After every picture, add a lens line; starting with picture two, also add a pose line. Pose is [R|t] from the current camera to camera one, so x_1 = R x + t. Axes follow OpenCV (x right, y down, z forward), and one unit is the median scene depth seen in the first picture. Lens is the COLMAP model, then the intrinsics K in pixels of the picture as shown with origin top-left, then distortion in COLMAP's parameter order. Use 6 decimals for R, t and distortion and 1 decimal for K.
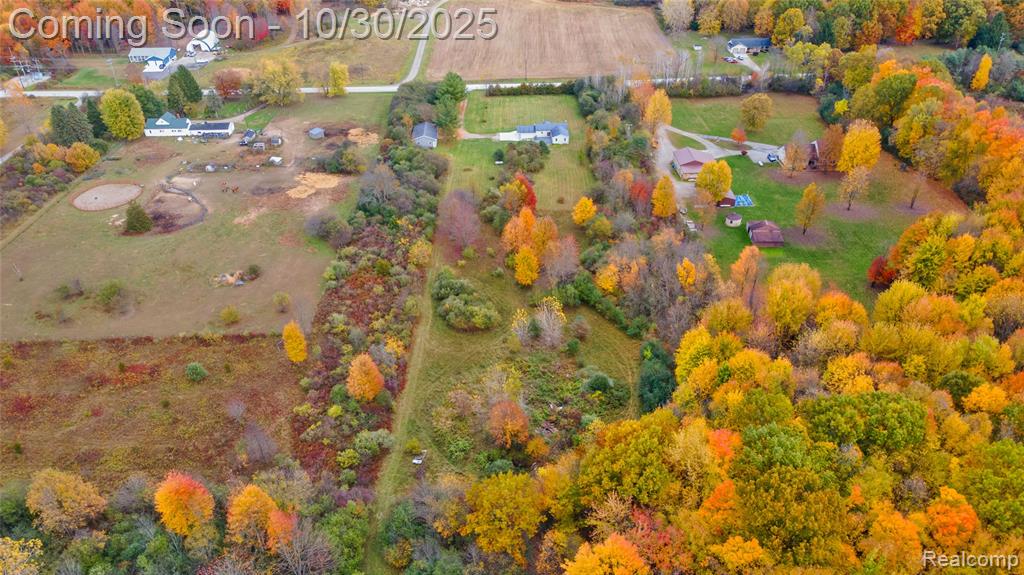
lens RADIAL K [[741.2, 0, 517.0], [0, 741.2, 286.9], [0, 0, 1]] dist [0.050572, 0.000684]
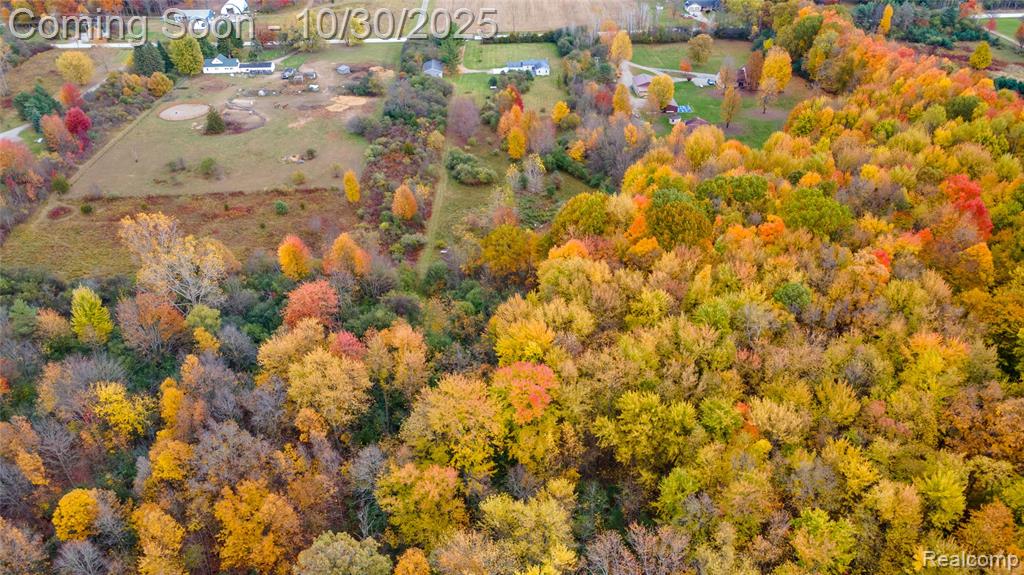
lens RADIAL K [[741.2, 0, 517.0], [0, 741.2, 286.9], [0, 0, 1]] dist [0.050572, 0.000684]
pose [[0.999834, -0.011215, 0.014339, -0.006486], [0.011194, 0.999936, 0.001584, 0.172938], [-0.014356, -0.001423, 0.999896, -0.262116]]
